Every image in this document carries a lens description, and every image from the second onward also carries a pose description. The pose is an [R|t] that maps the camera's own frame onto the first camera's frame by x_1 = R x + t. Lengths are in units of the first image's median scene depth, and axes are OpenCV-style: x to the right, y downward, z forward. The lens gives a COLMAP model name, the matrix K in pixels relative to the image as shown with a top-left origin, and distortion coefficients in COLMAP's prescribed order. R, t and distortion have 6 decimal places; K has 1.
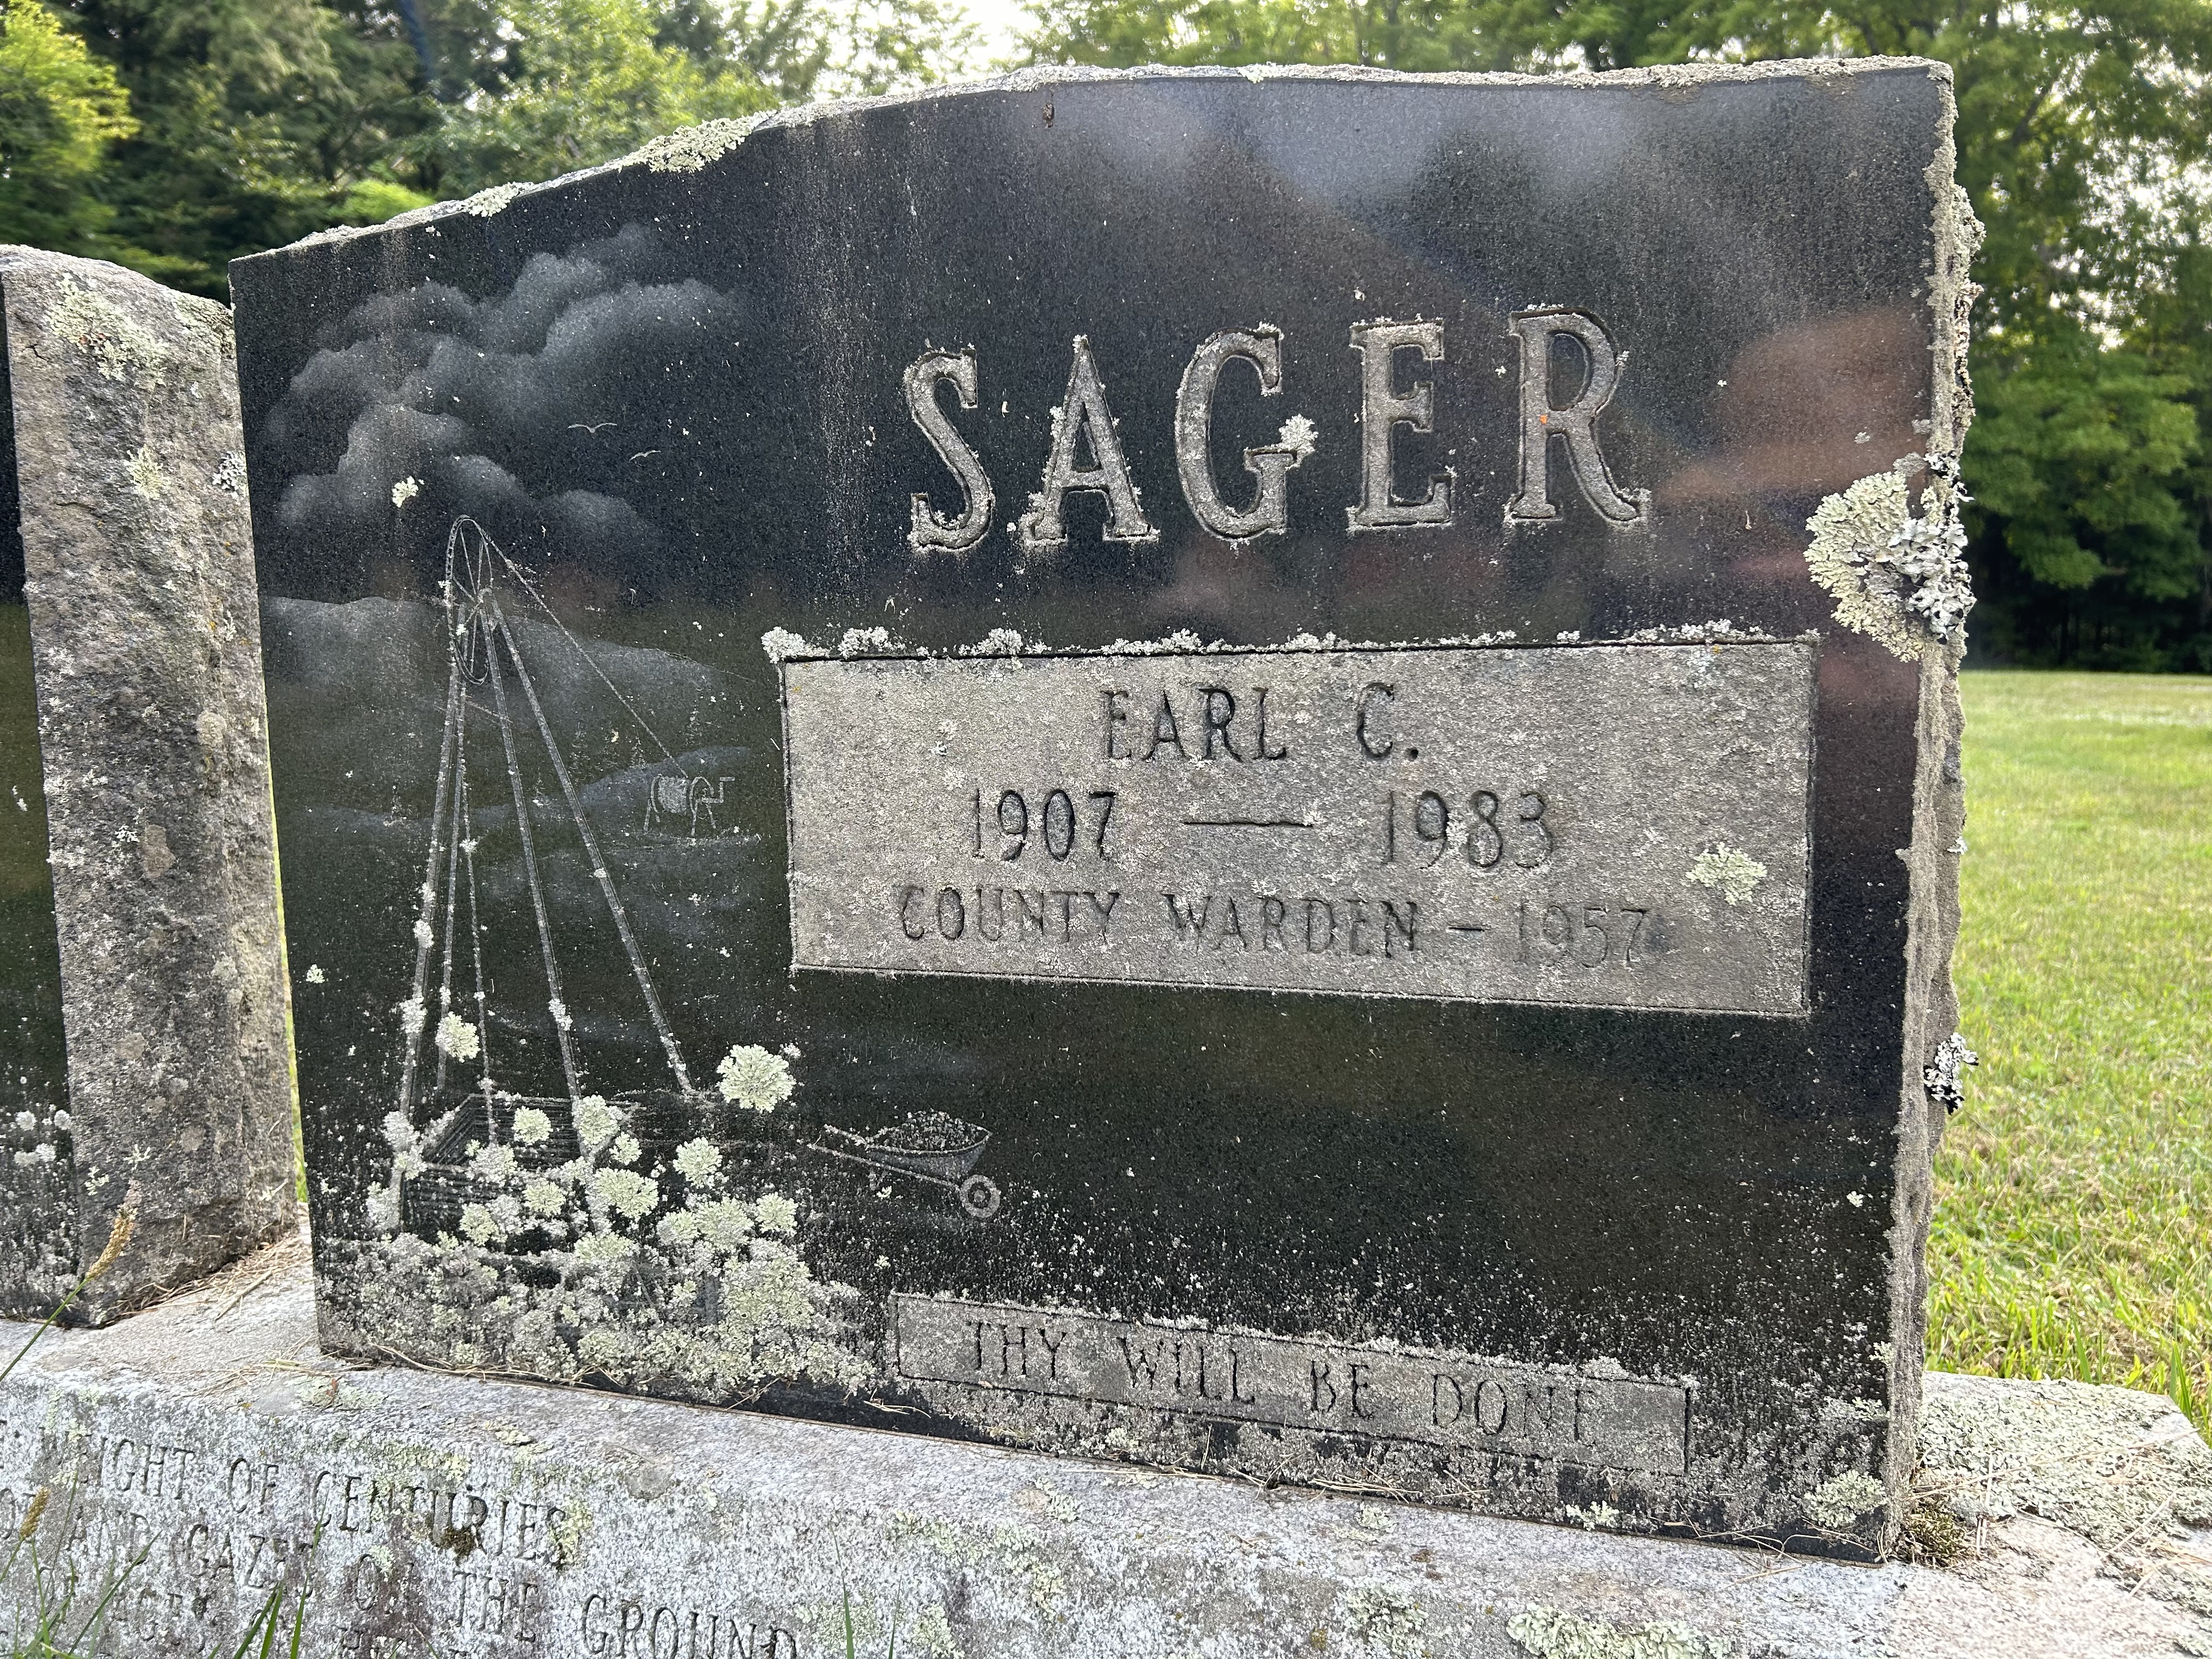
lens RADIAL K [[1684.2, 0, 1087.8], [0, 1684.2, 819.8], [0, 0, 1]] dist [0.066740, -0.087432]
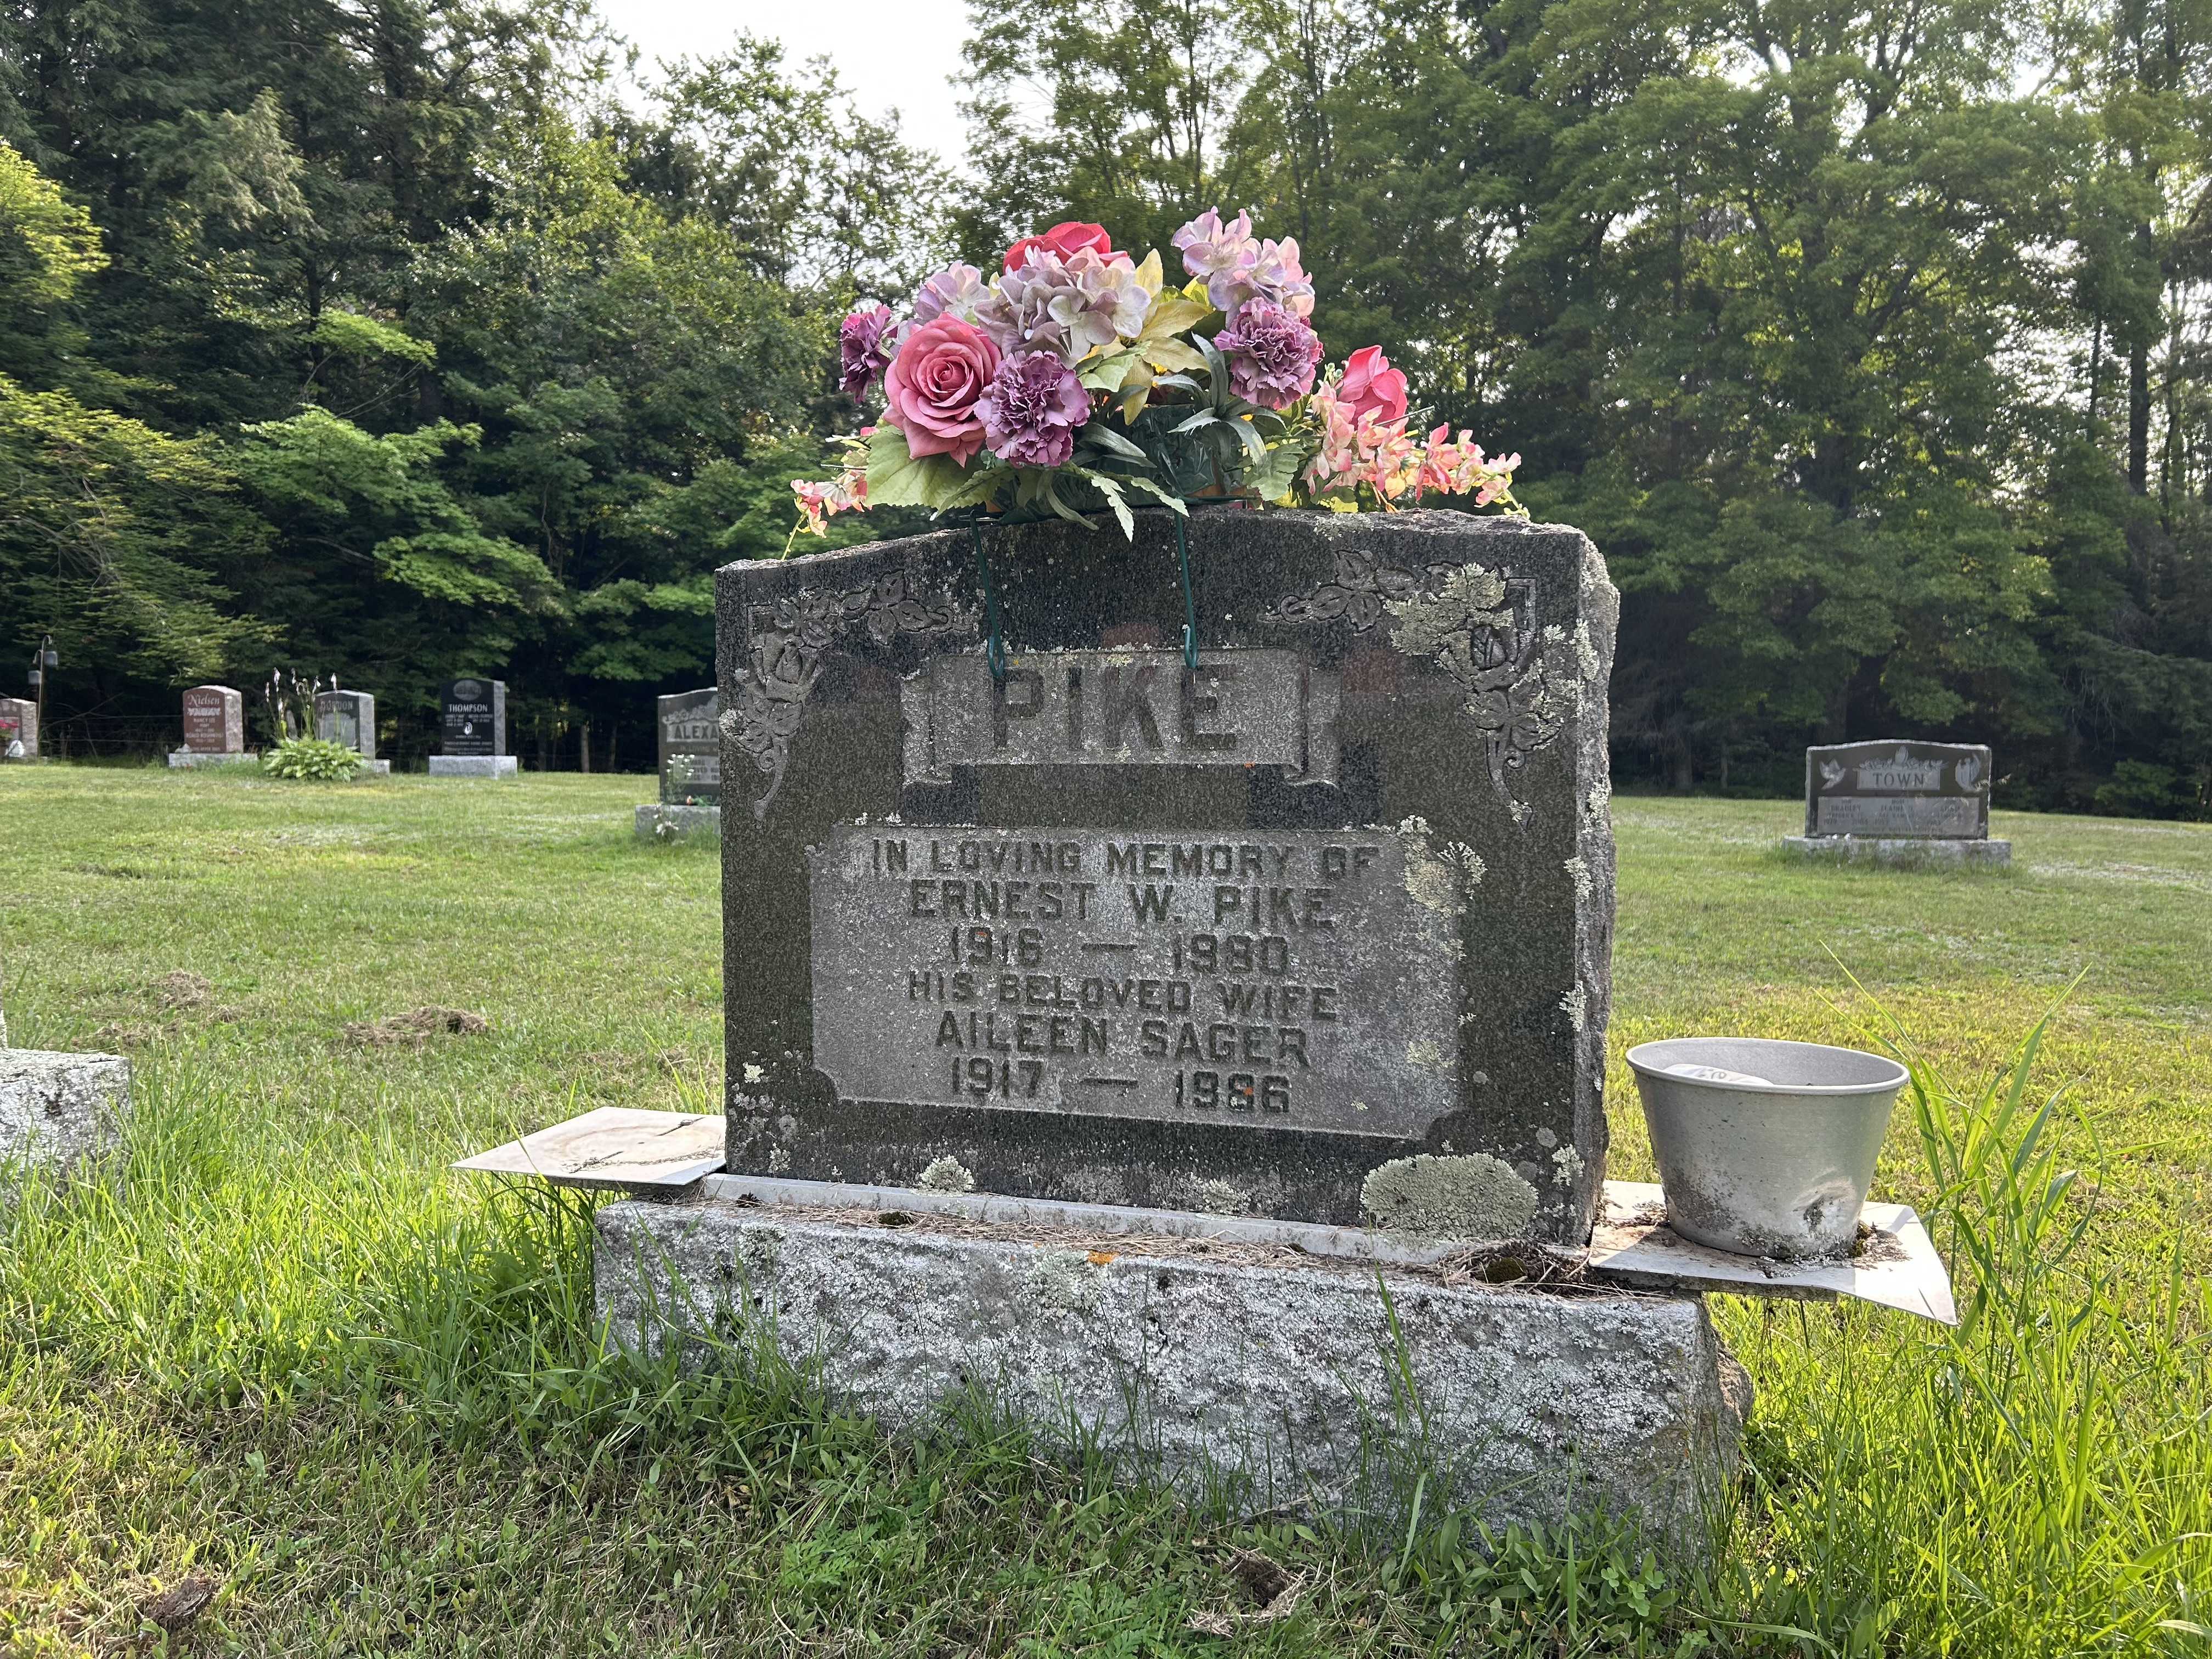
lens RADIAL K [[1674.6, 0, 1102.1], [0, 1674.6, 836.1], [0, 0, 1]] dist [0.061583, -0.076990]
pose [[0.999707, 0.024084, 0.002596, 2.004930], [-0.023905, 0.998208, -0.054852, 0.101334], [-0.003912, 0.054774, 0.998491, -1.542928]]
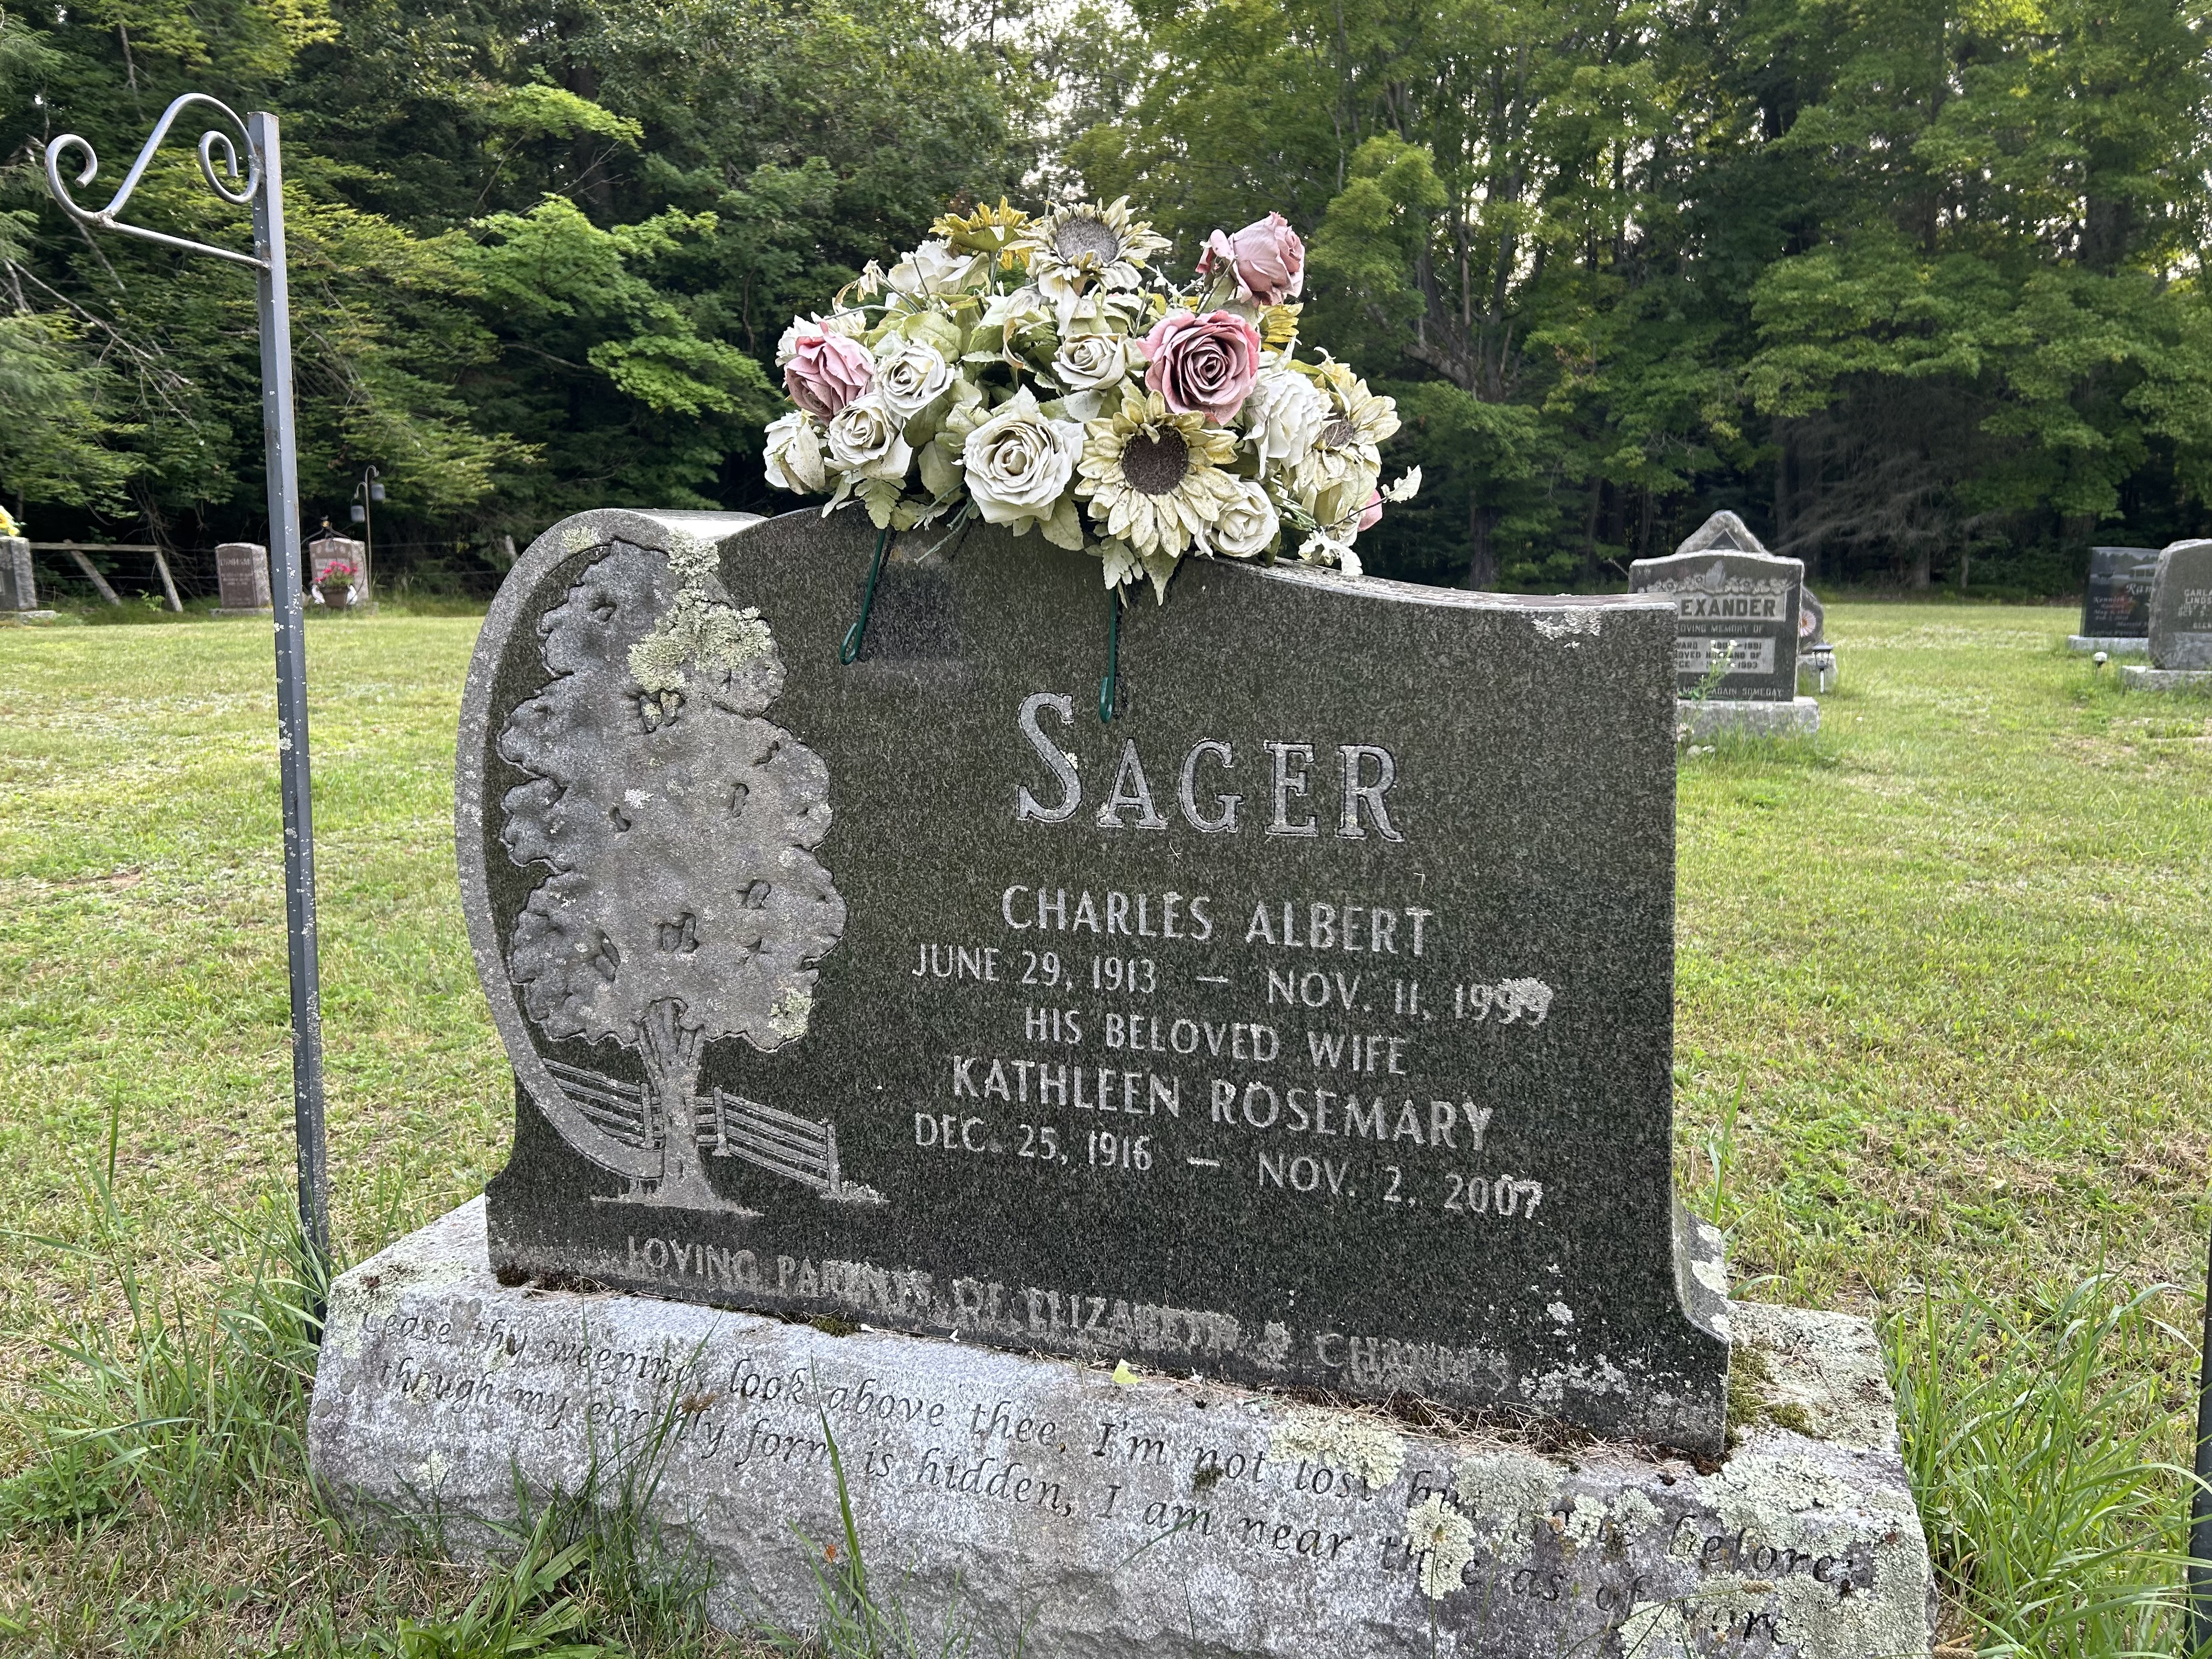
lens RADIAL K [[1692.9, 0, 1096.3], [0, 1692.9, 808.7], [0, 0, 1]] dist [0.022152, -0.005806]
pose [[0.999956, 0.007041, 0.006210, -3.200886], [-0.007341, 0.998735, 0.049753, -0.432866], [-0.005852, -0.049796, 0.998742, 0.311964]]
